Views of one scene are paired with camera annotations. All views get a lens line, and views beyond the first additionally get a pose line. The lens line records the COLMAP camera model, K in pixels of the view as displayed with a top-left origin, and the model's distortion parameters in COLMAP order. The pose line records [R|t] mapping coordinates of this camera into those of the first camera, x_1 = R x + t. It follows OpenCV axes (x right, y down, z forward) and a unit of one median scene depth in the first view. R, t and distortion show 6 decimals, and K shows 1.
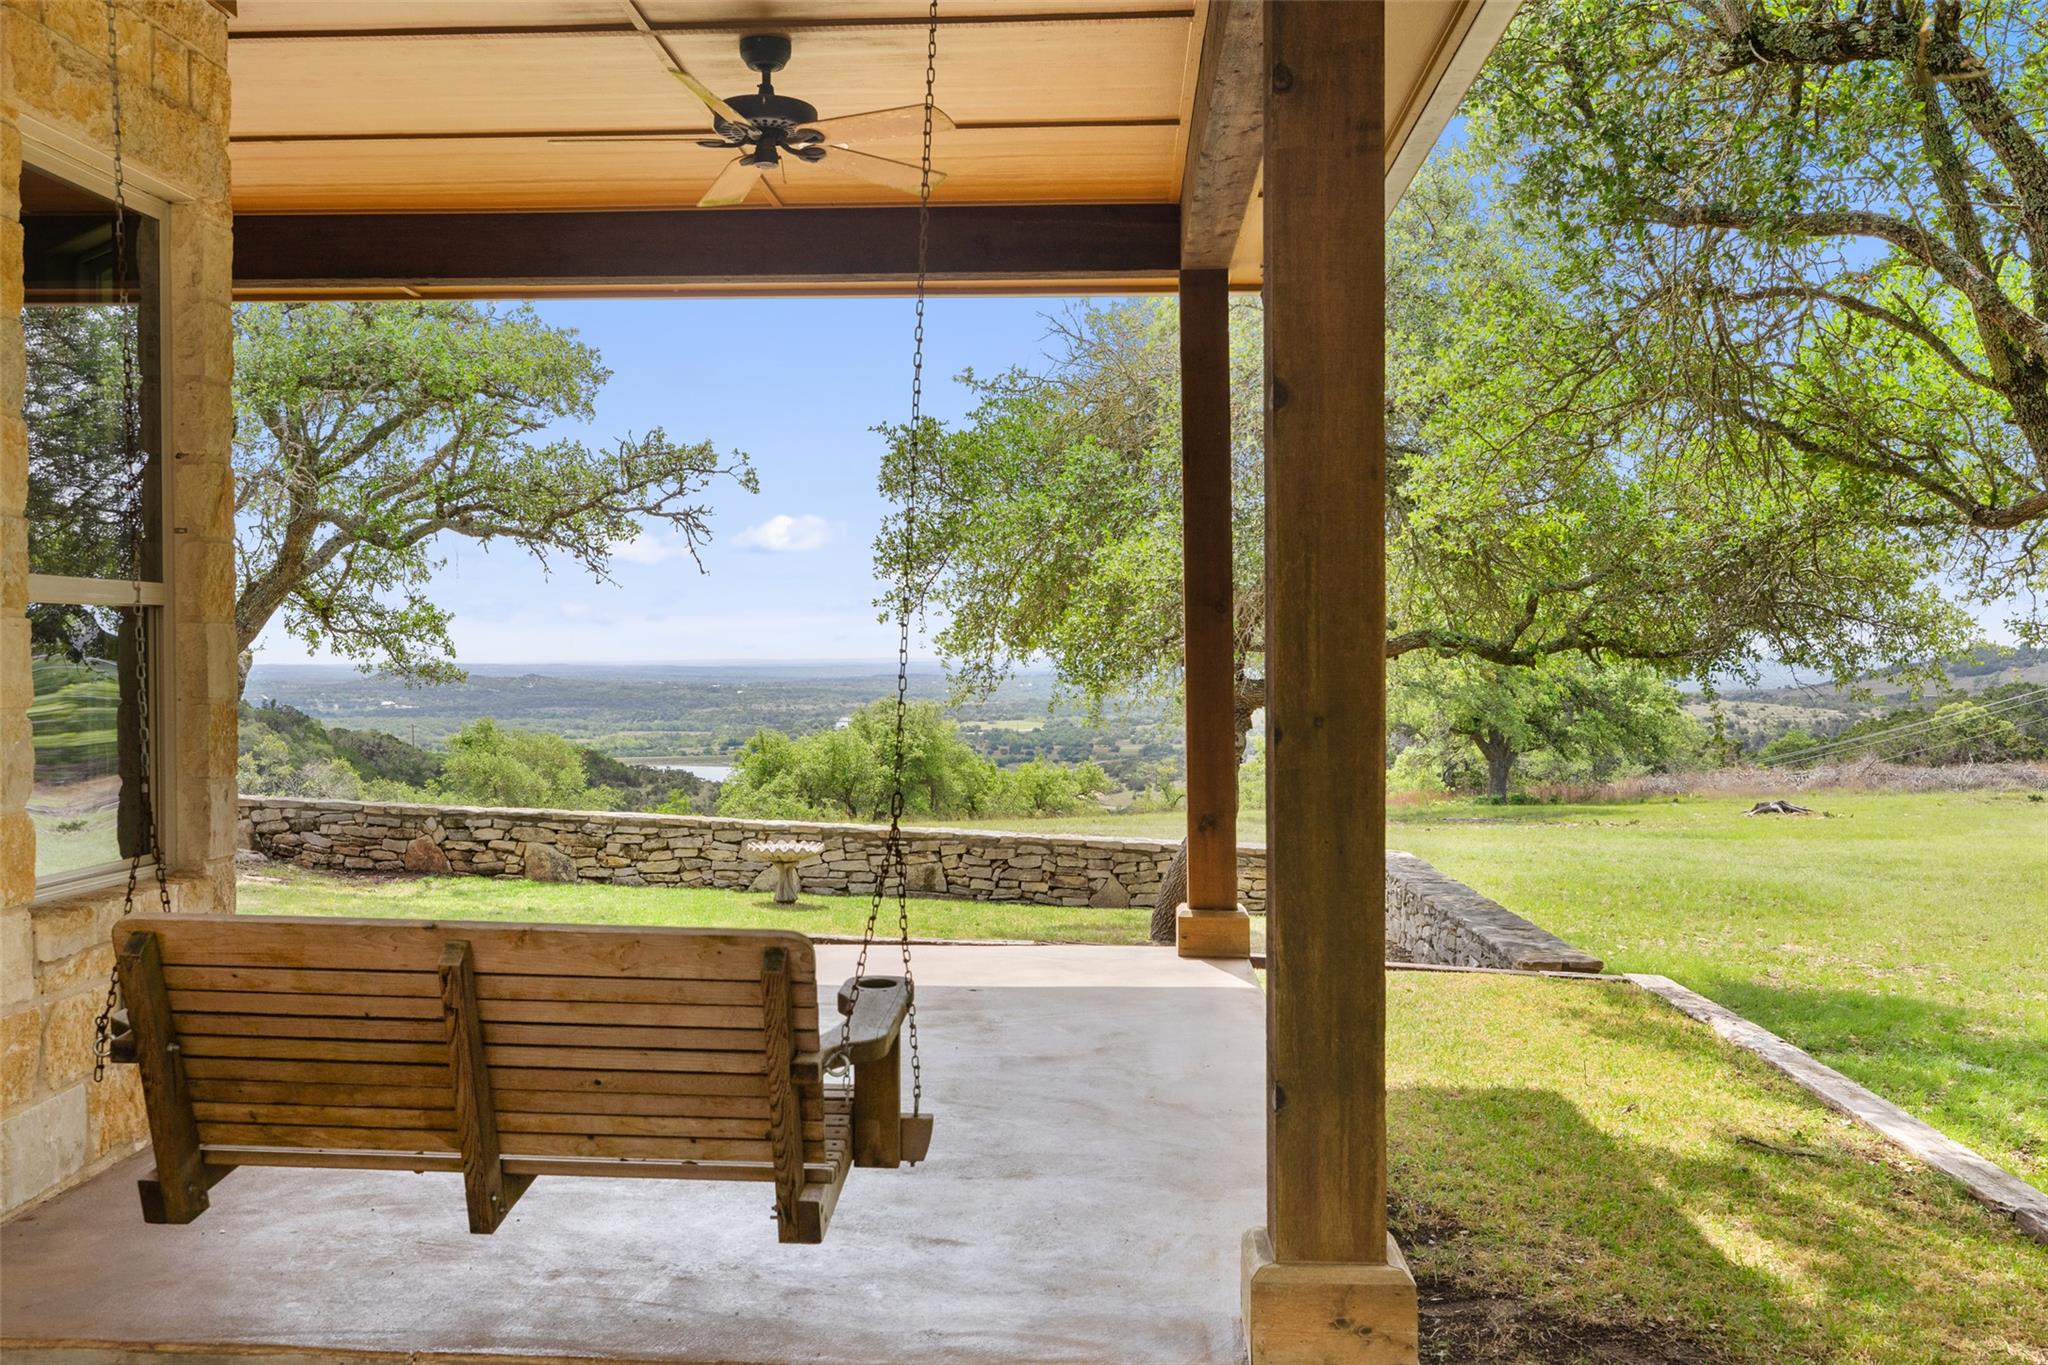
lens RADIAL K [[1994.9, 0, 1023.8], [0, 1994.9, 679.2], [0, 0, 1]] dist [-0.013821, 0.000000]
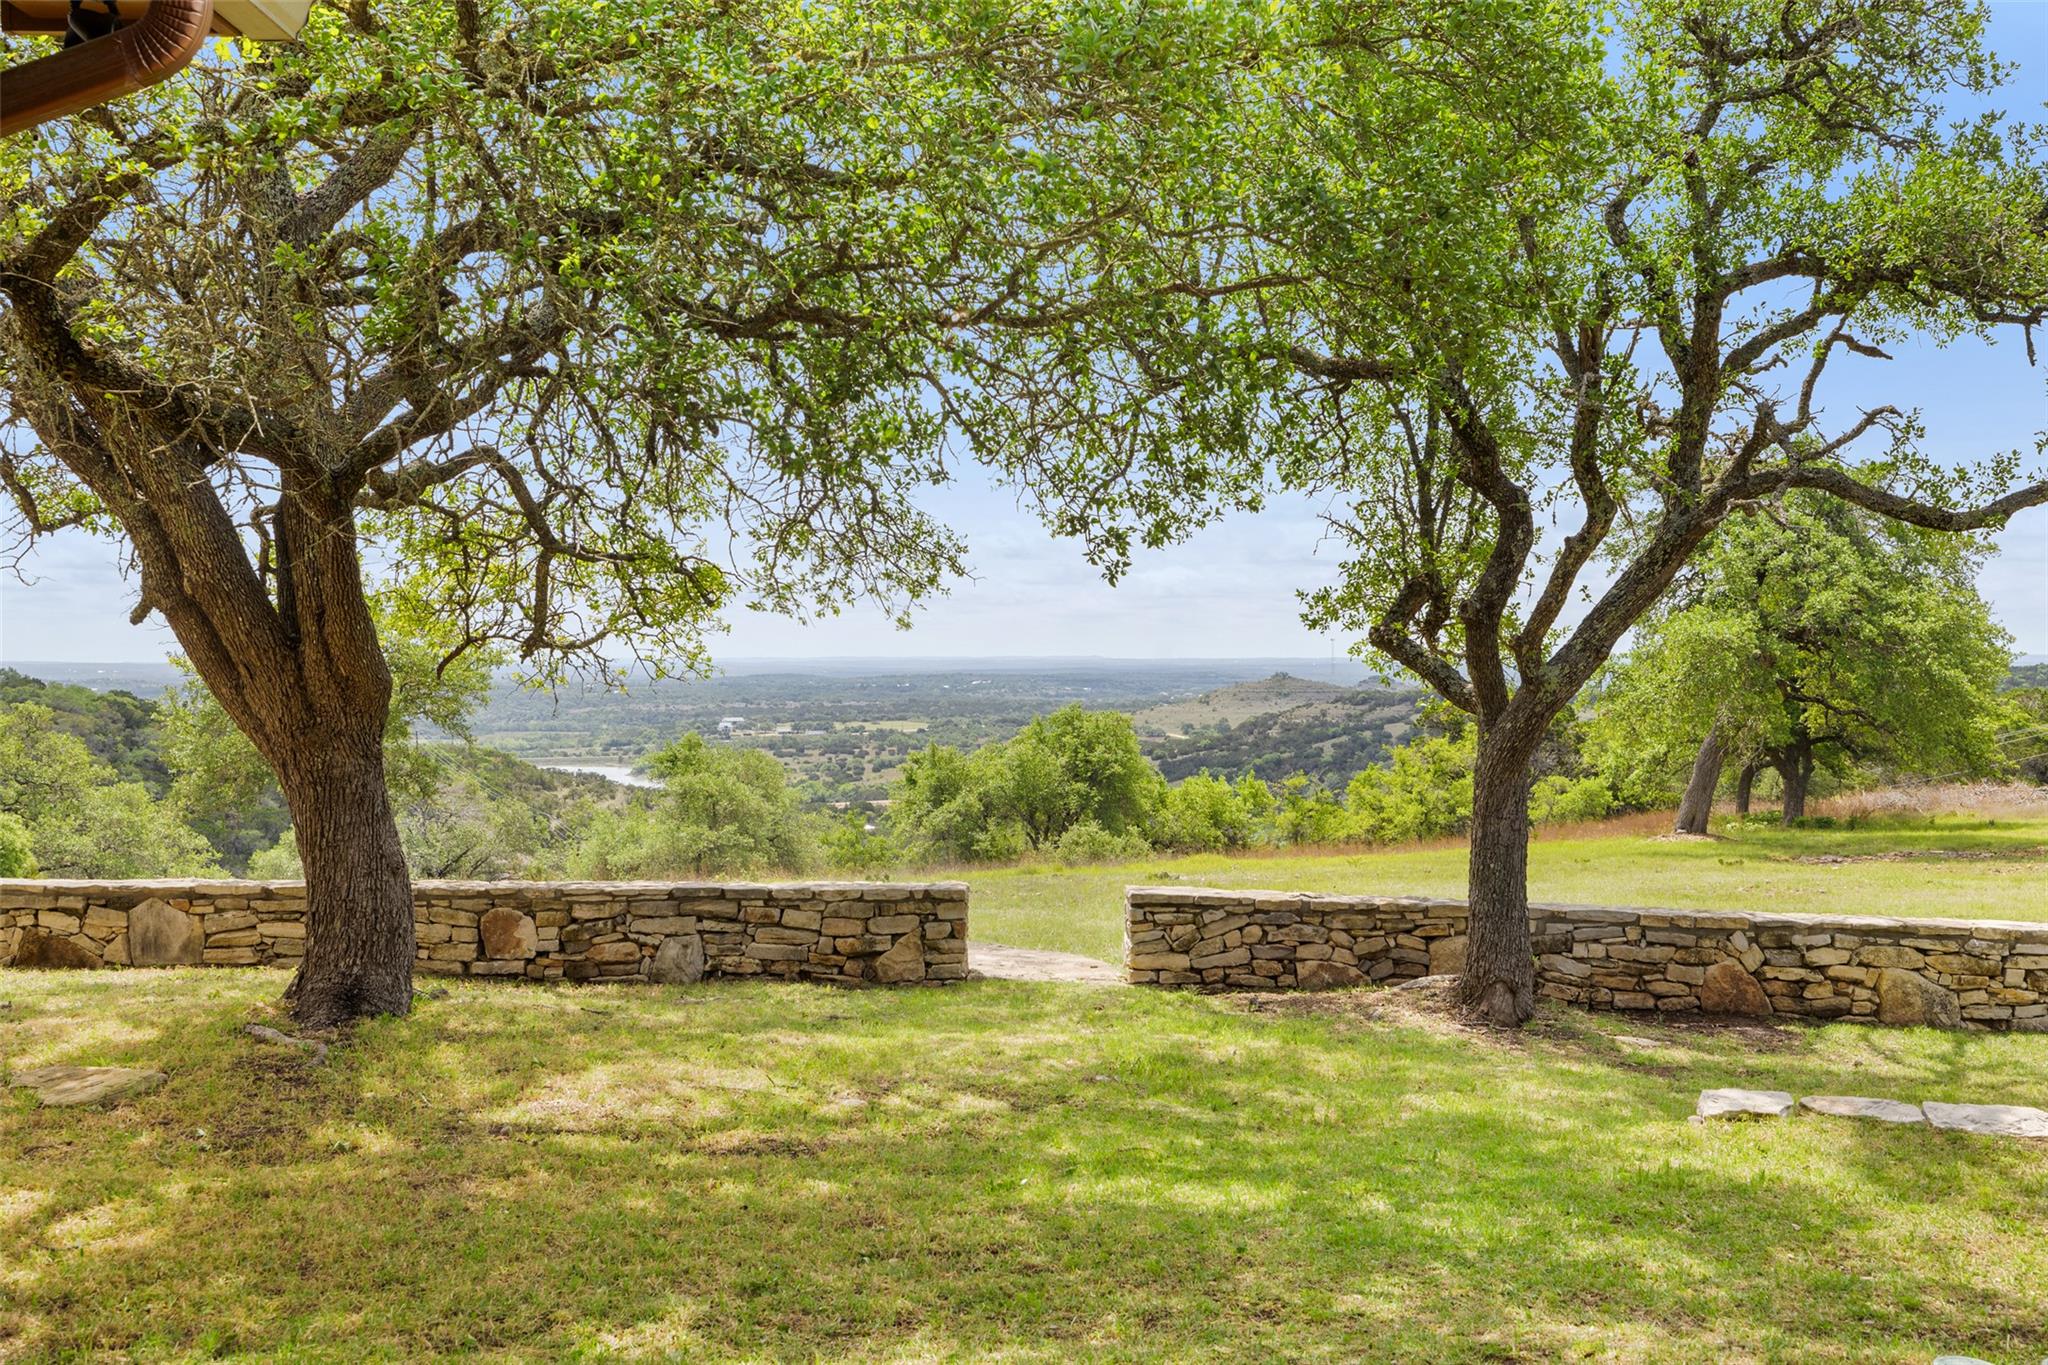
lens RADIAL K [[1994.9, 0, 1009.8], [0, 1994.9, 662.2], [0, 0, 1]] dist [-0.013821, 0.000000]
pose [[0.998276, 0.003790, 0.058567, -0.582625], [-0.003290, 0.999957, -0.008628, -0.014883], [-0.058597, 0.008420, 0.998246, 0.344318]]
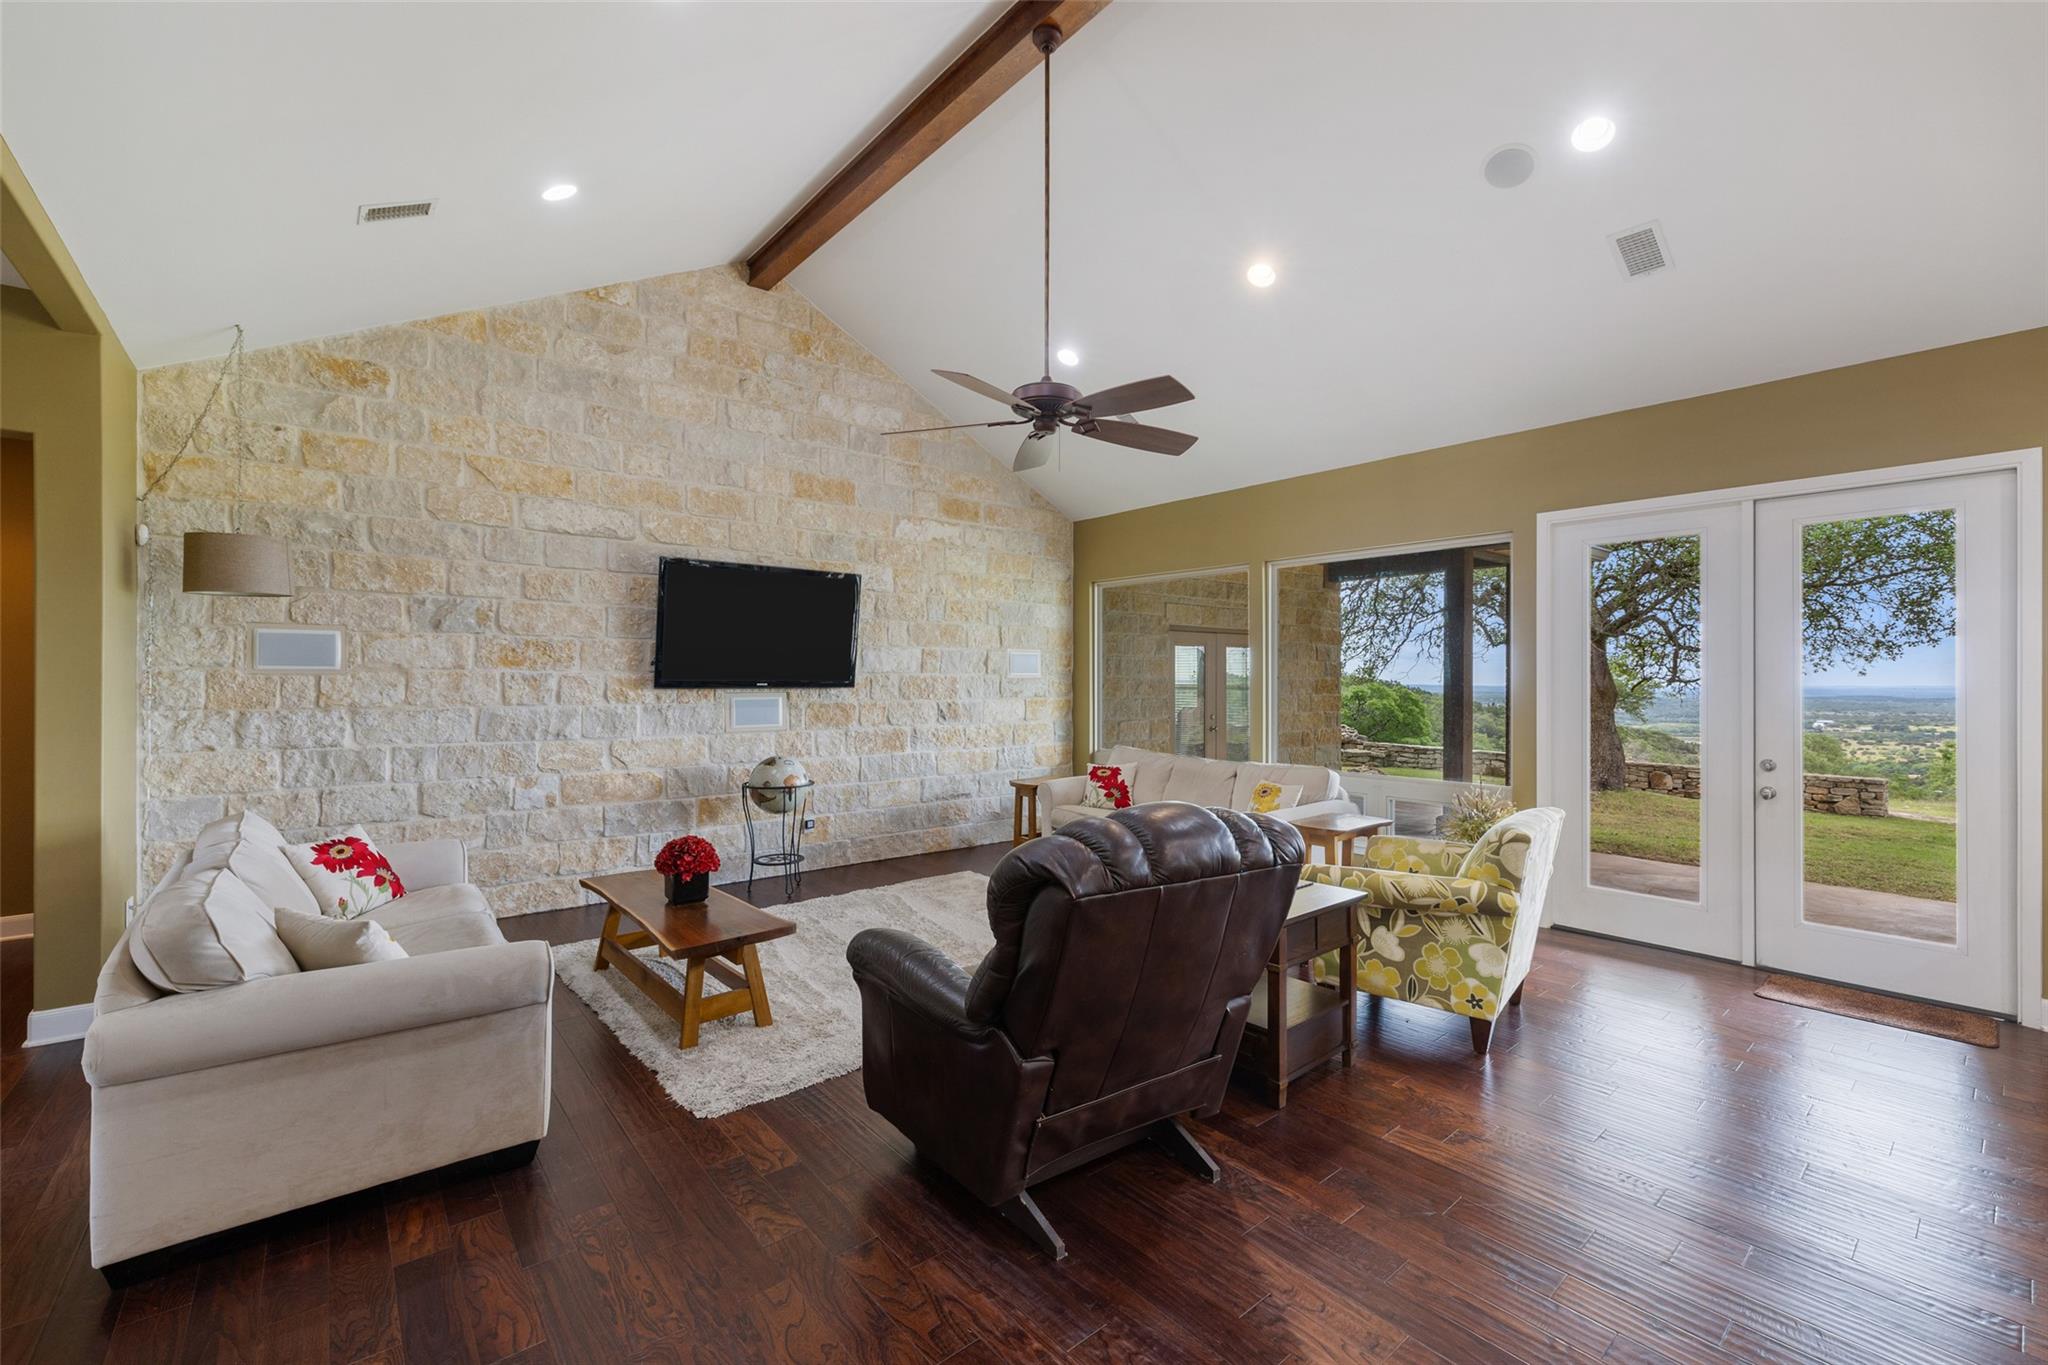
lens RADIAL K [[860.7, 0, 1020.2], [0, 860.7, 671.0], [0, 0, 1]] dist [0.000193, -0.001301]
pose [[0.673549, 0.000049, -0.739143, -0.513254], [-0.016696, 0.999746, -0.015149, -0.012857], [0.738954, 0.022544, 0.673378, 0.000557]]
